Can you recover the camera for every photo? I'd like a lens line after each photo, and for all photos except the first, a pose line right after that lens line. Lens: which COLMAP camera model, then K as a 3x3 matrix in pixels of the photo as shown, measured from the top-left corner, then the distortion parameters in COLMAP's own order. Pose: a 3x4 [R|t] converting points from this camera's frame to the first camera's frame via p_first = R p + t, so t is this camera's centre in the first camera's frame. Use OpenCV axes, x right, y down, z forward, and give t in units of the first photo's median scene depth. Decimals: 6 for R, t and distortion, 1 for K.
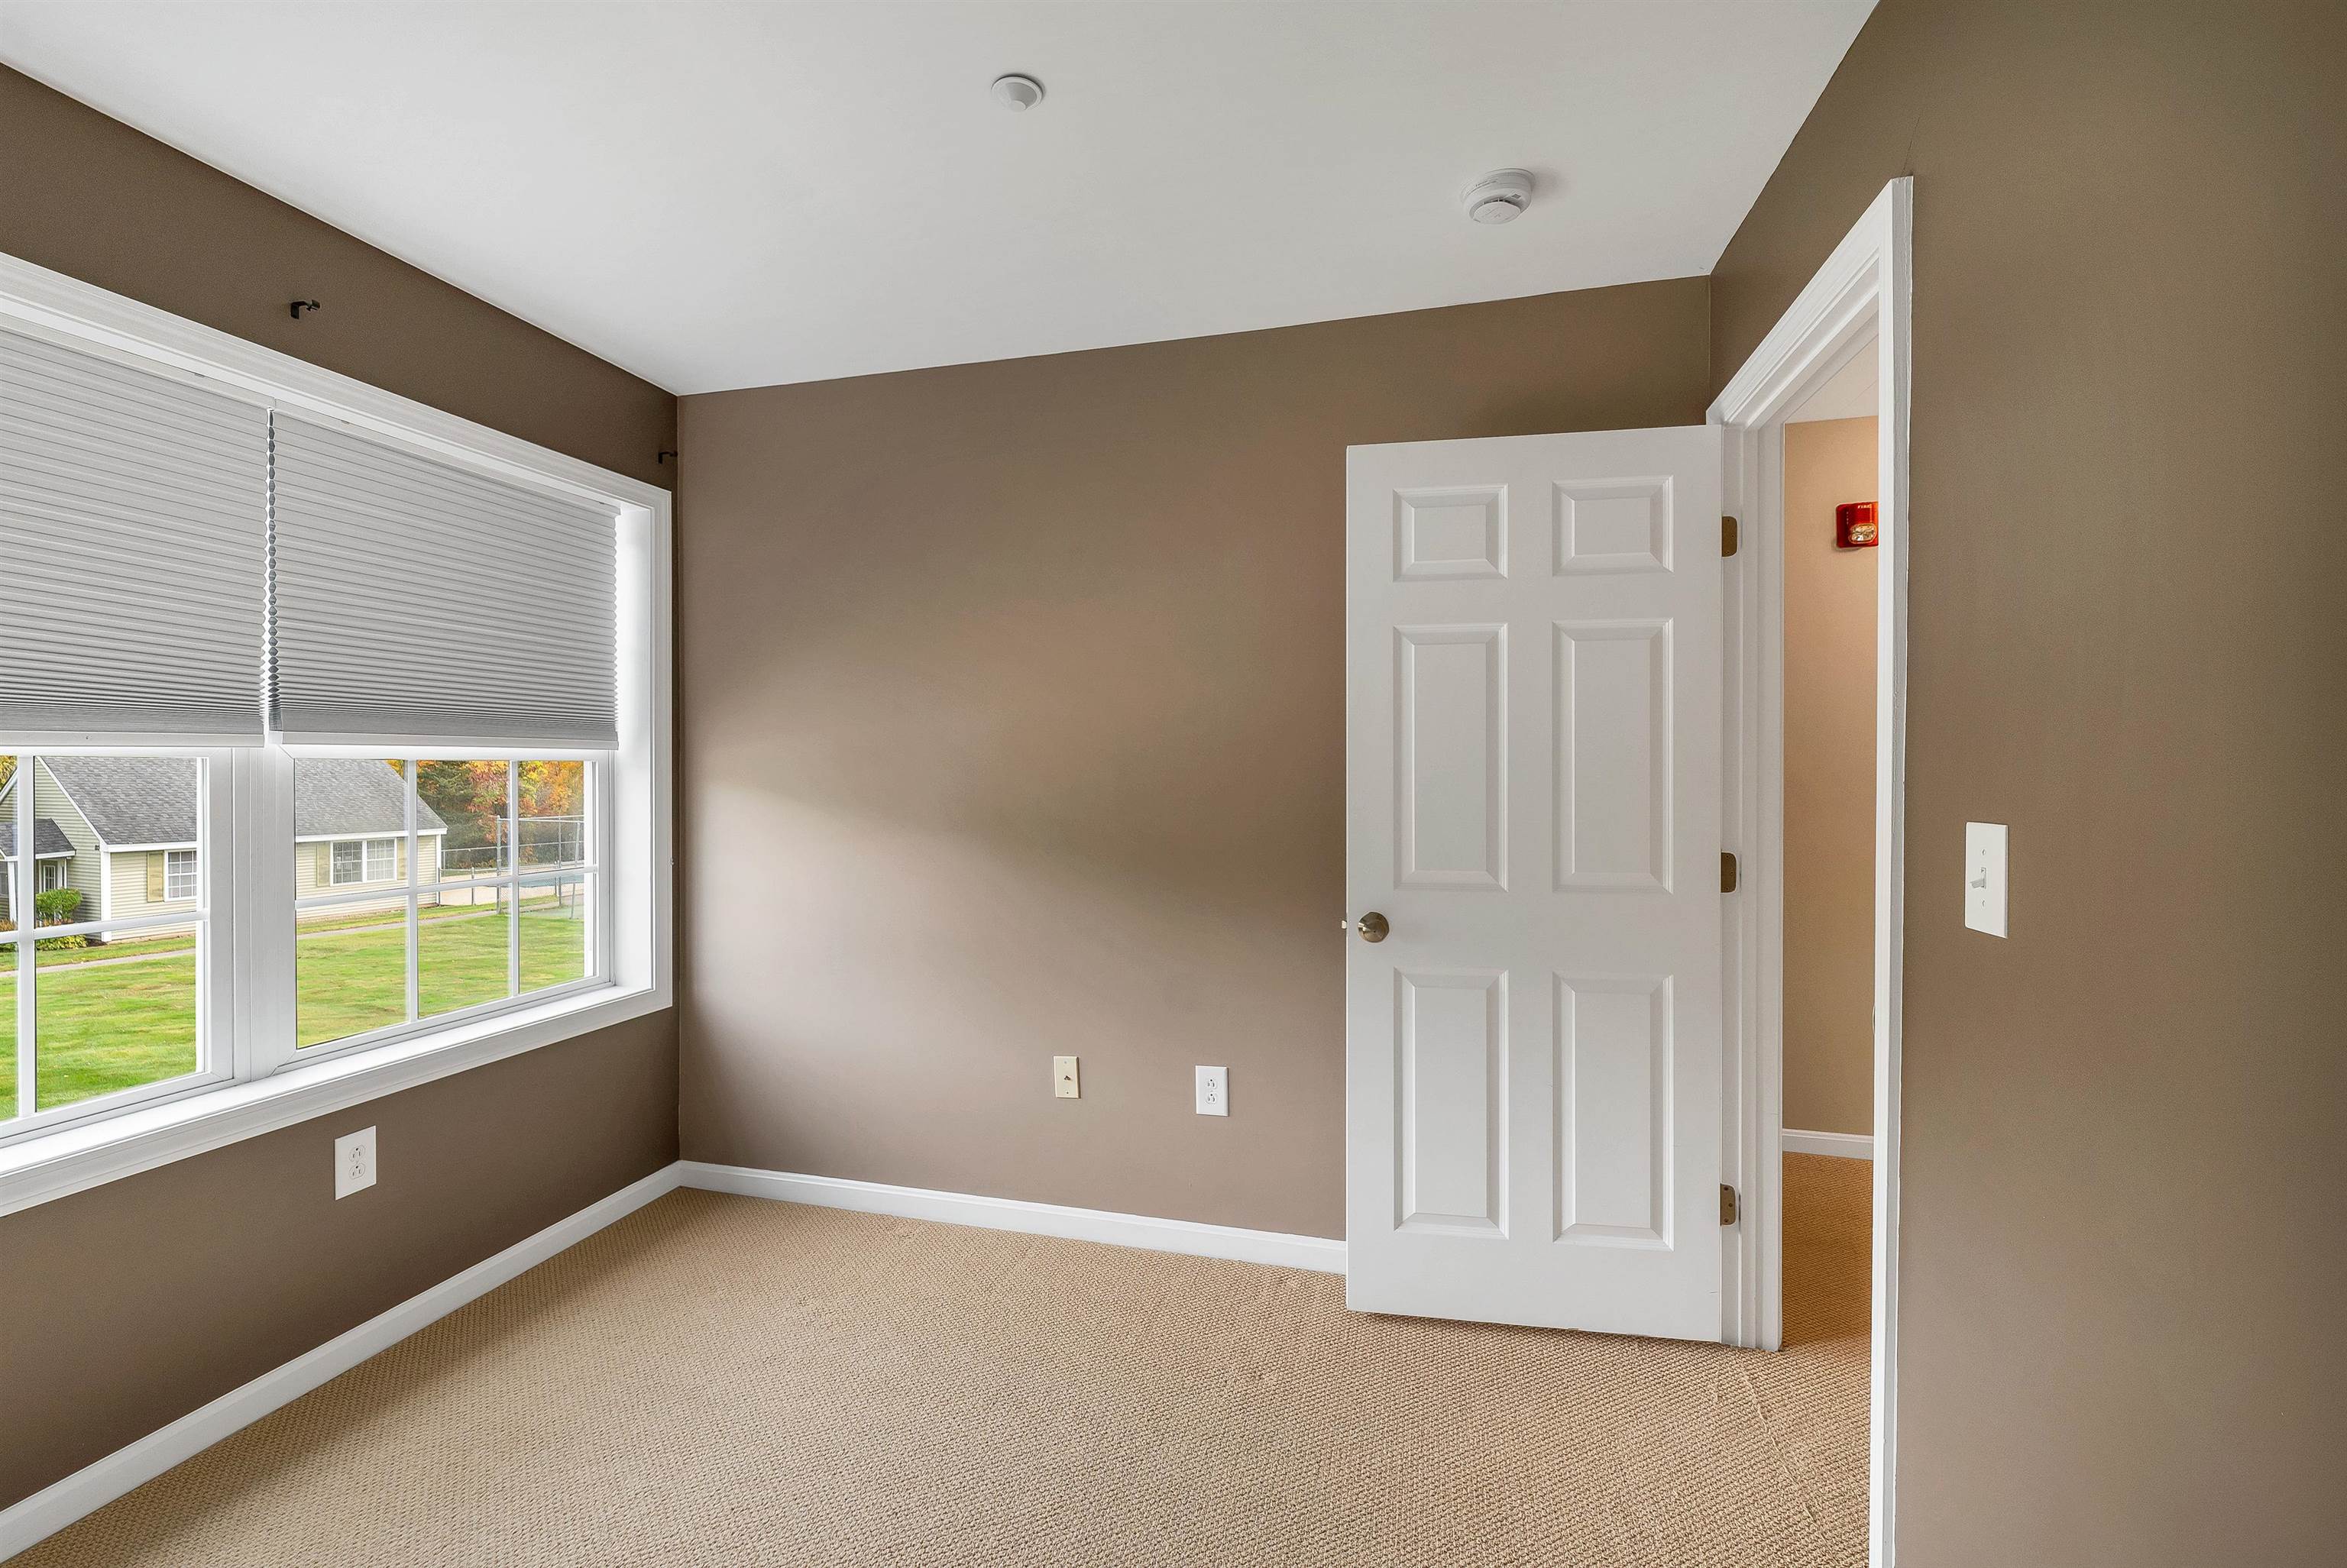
lens RADIAL K [[983.9, 0, 1168.2], [0, 983.9, 778.2], [0, 0, 1]] dist [-0.002041, -0.000647]
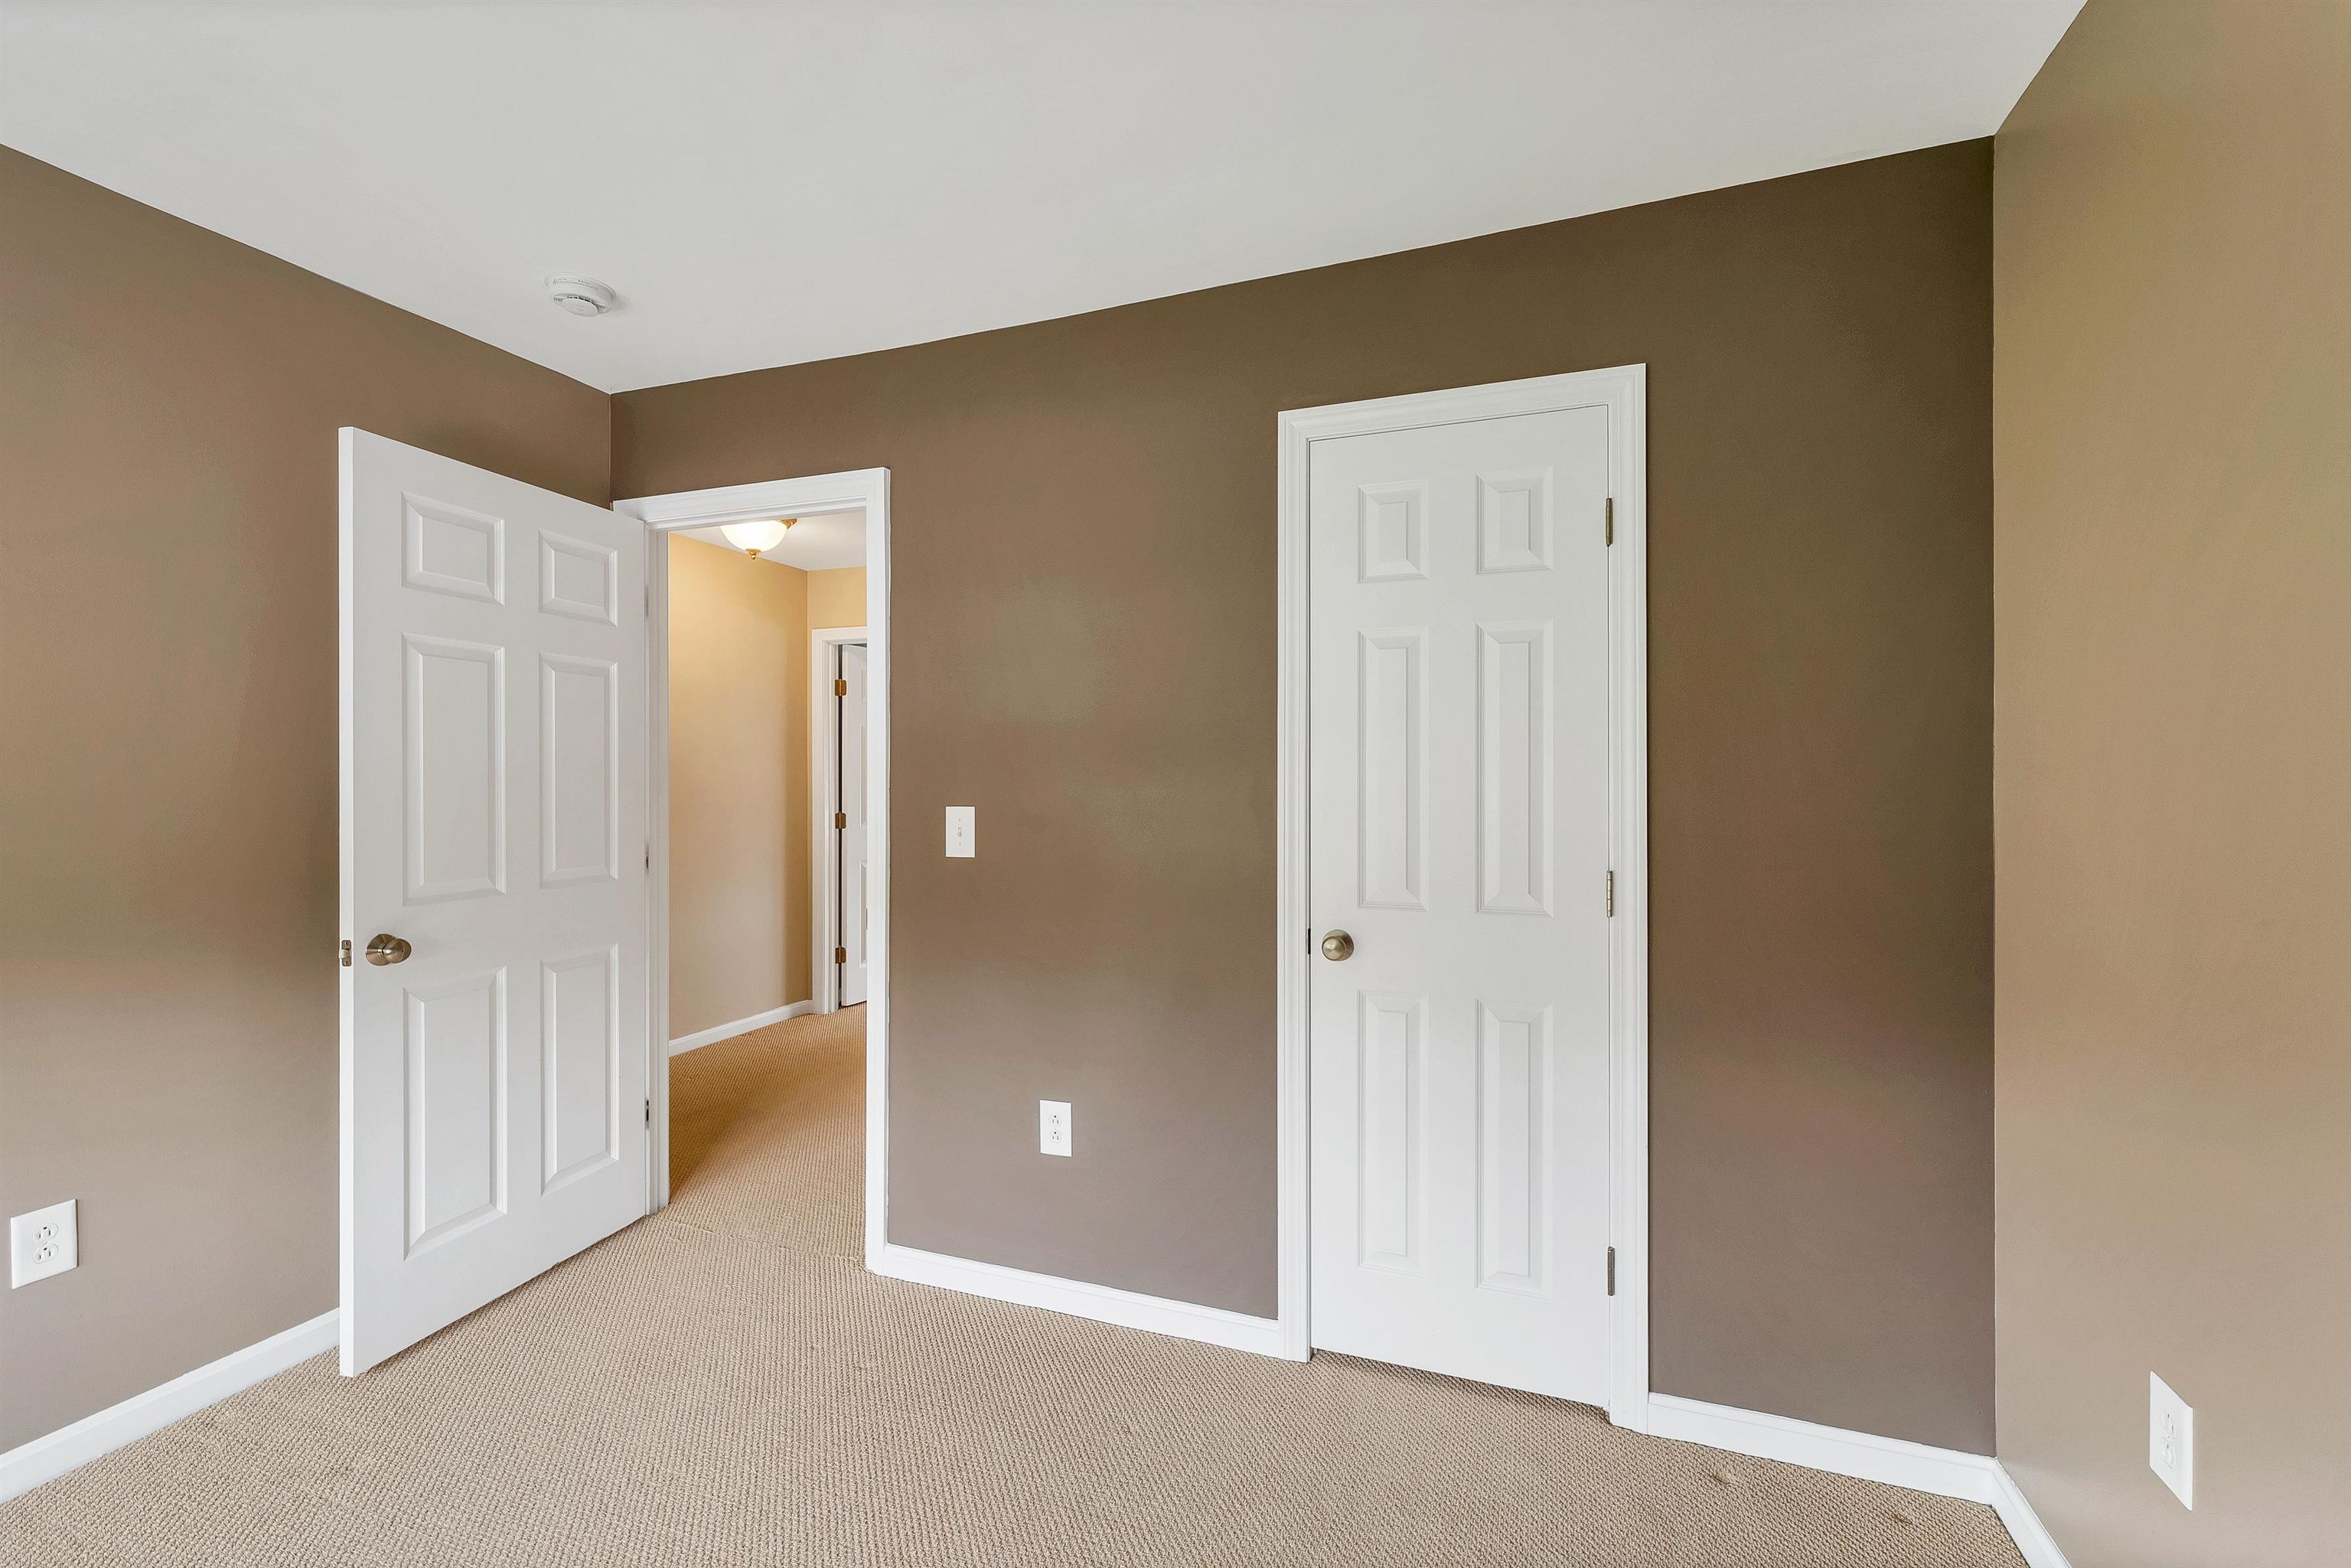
lens RADIAL K [[988.8, 0, 1160.7], [0, 988.8, 791.3], [0, 0, 1]] dist [0.002394, -0.000062]
pose [[0.103695, -0.010207, 0.994557, -0.663340], [0.006339, 0.999934, 0.009601, -0.004250], [-0.994589, 0.005309, 0.103753, 0.163825]]
